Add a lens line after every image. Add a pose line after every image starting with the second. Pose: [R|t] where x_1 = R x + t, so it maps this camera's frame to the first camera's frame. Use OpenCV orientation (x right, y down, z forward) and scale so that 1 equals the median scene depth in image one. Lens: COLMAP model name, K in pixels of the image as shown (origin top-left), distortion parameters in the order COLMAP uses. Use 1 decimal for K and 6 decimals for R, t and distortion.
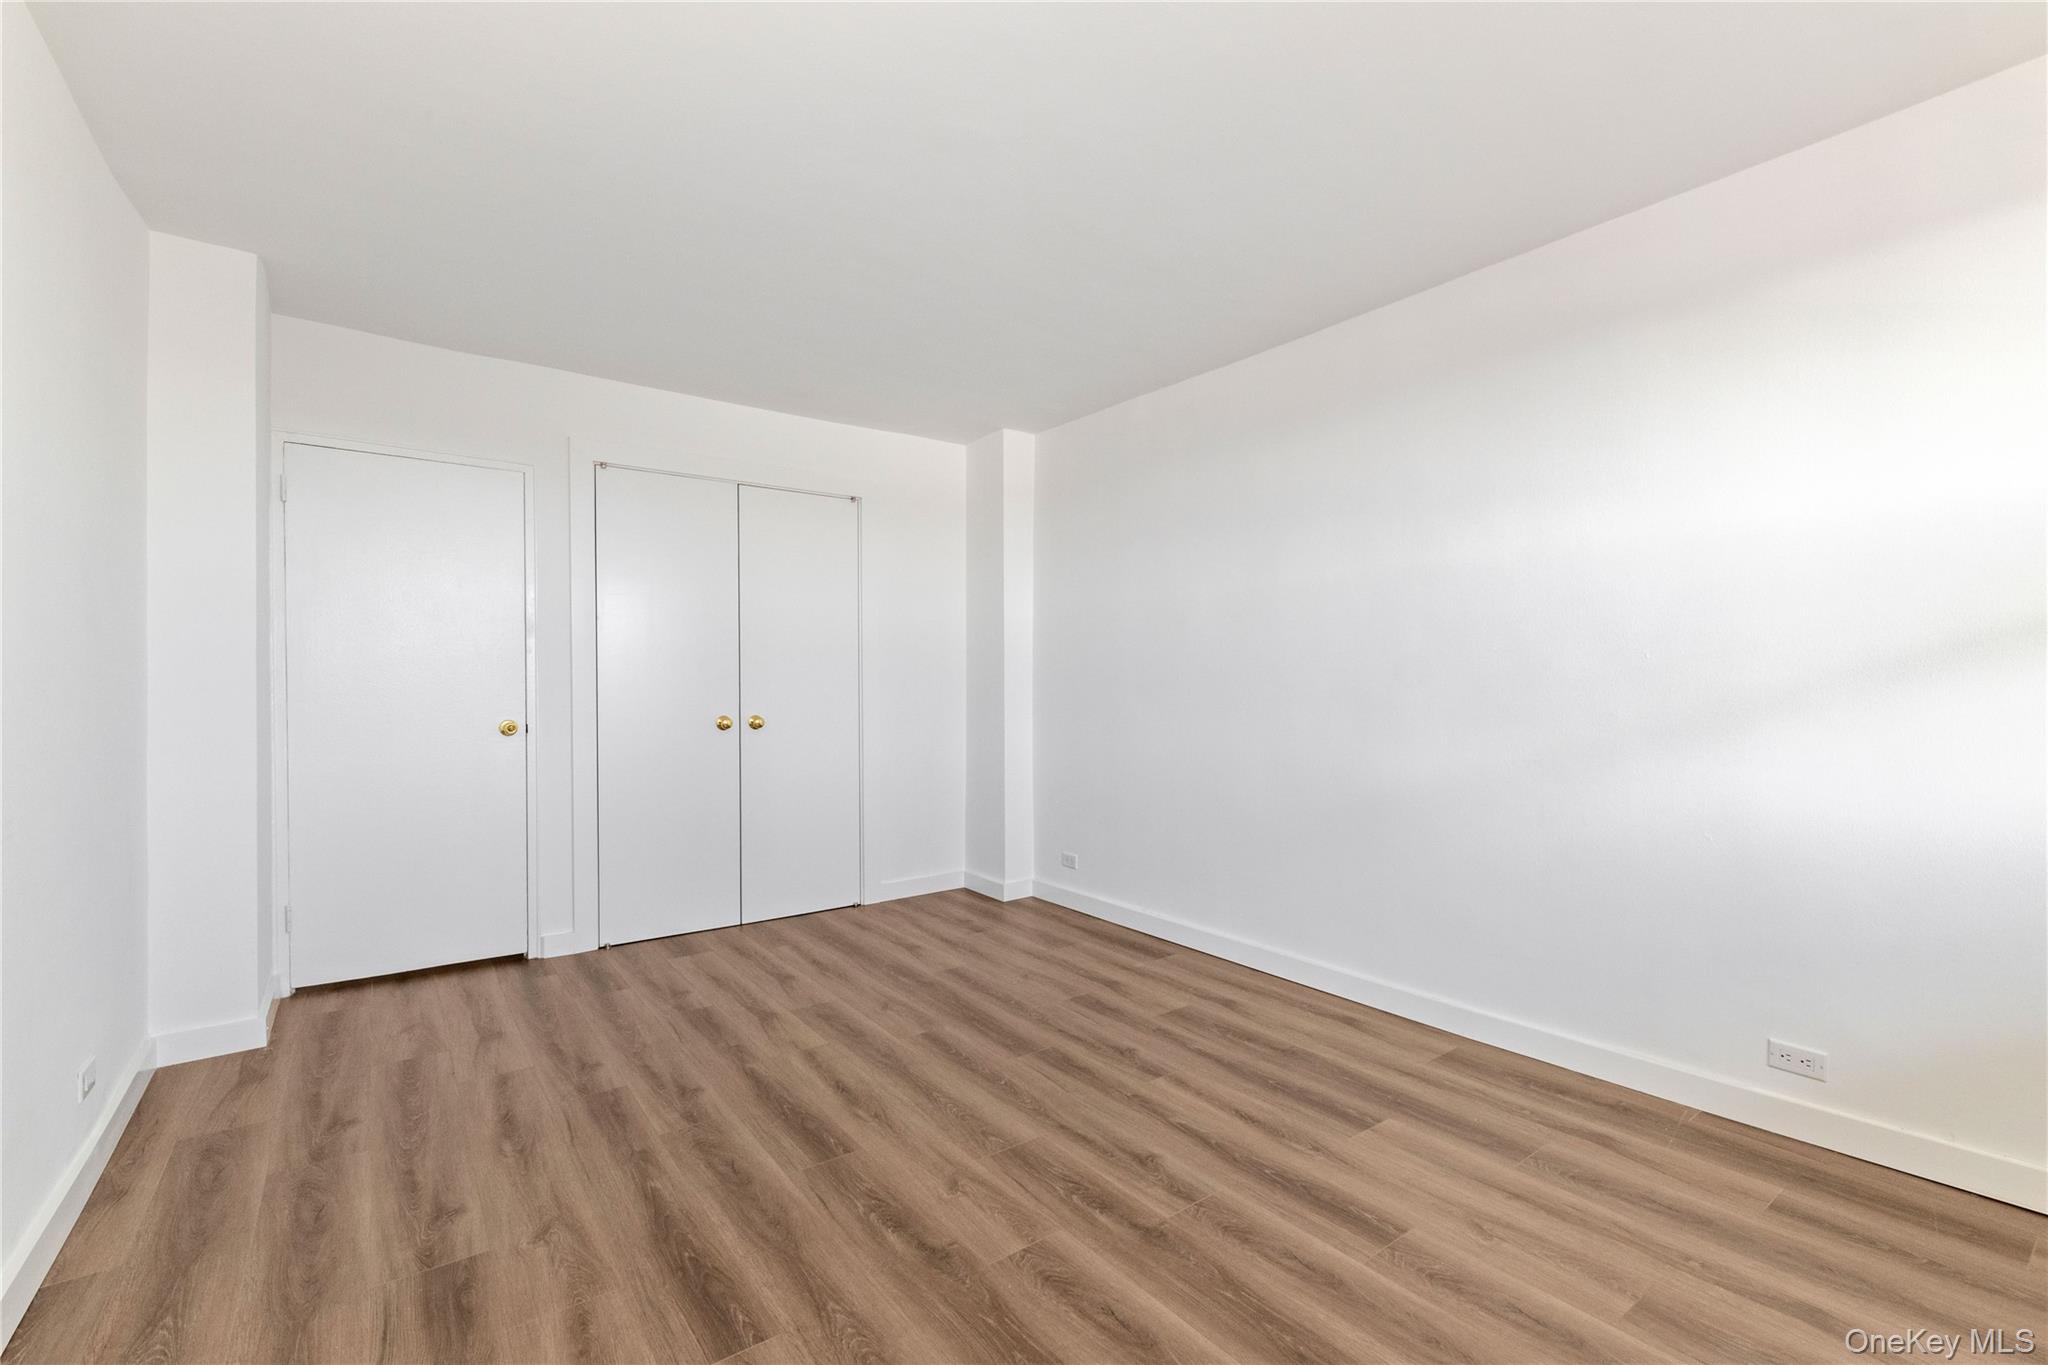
lens RADIAL K [[878.3, 0, 1033.9], [0, 878.3, 670.5], [0, 0, 1]] dist [0.001991, 0.000118]
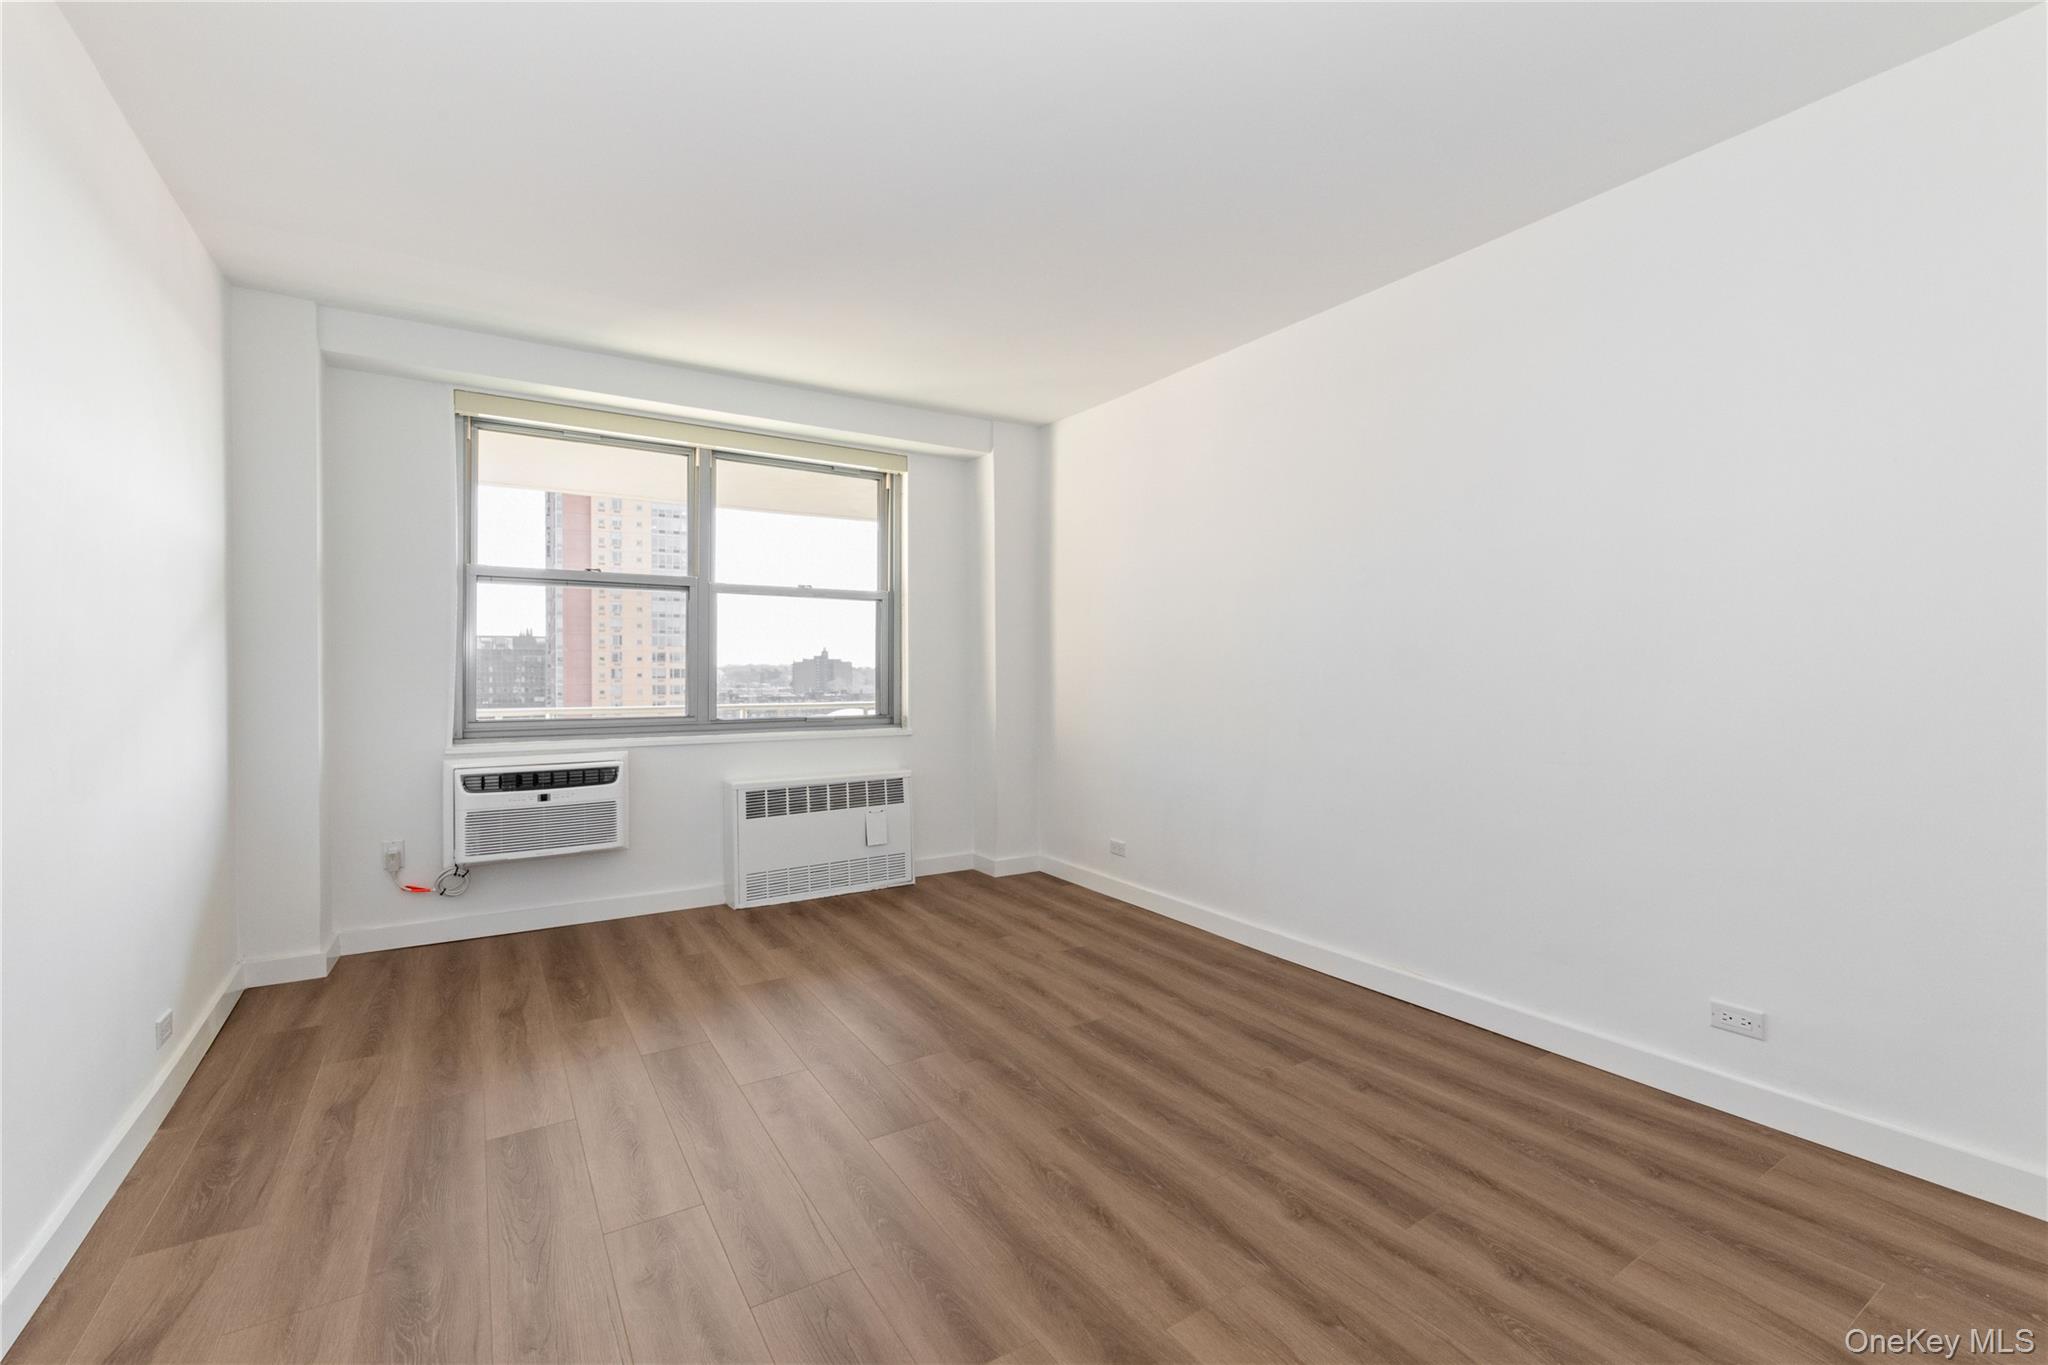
lens RADIAL K [[878.3, 0, 1033.9], [0, 878.3, 670.5], [0, 0, 1]] dist [0.001991, 0.000118]
pose [[-0.997522, 0.005886, 0.070103, -0.219337], [0.004368, 0.999753, -0.021795, 0.035580], [-0.070214, -0.021435, -0.997302, 1.763406]]
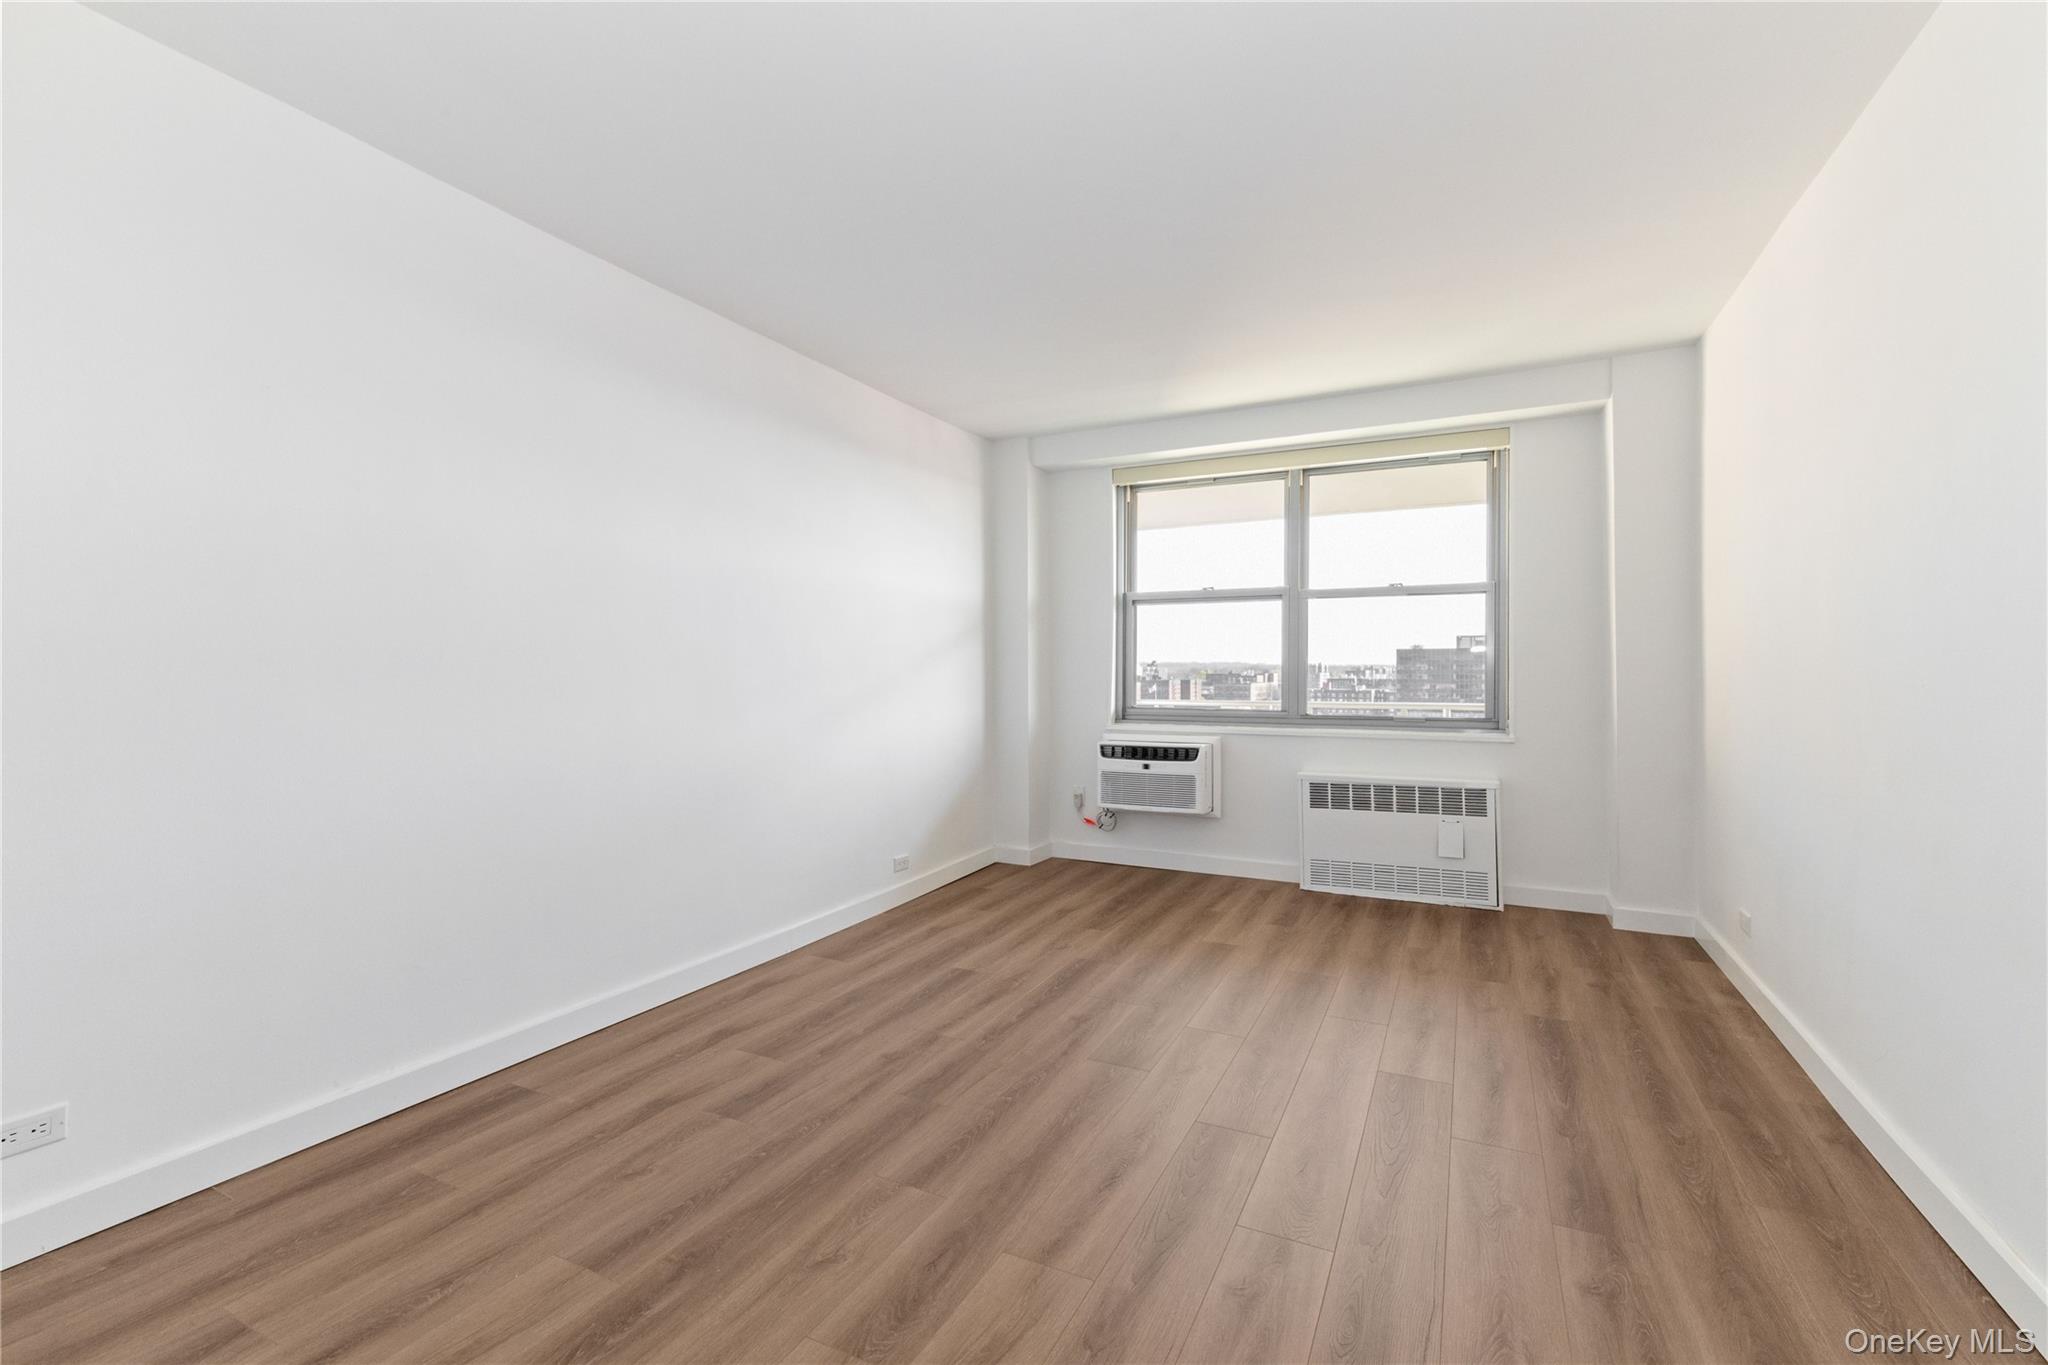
lens RADIAL K [[870.6, 0, 1042.8], [0, 870.6, 661.7], [0, 0, 1]] dist [0.001905, -0.000301]
pose [[-0.455202, 0.014919, 0.890263, -0.901590], [-0.013660, 0.999625, -0.023736, 0.029908], [-0.890283, -0.022966, -0.454828, 1.433235]]
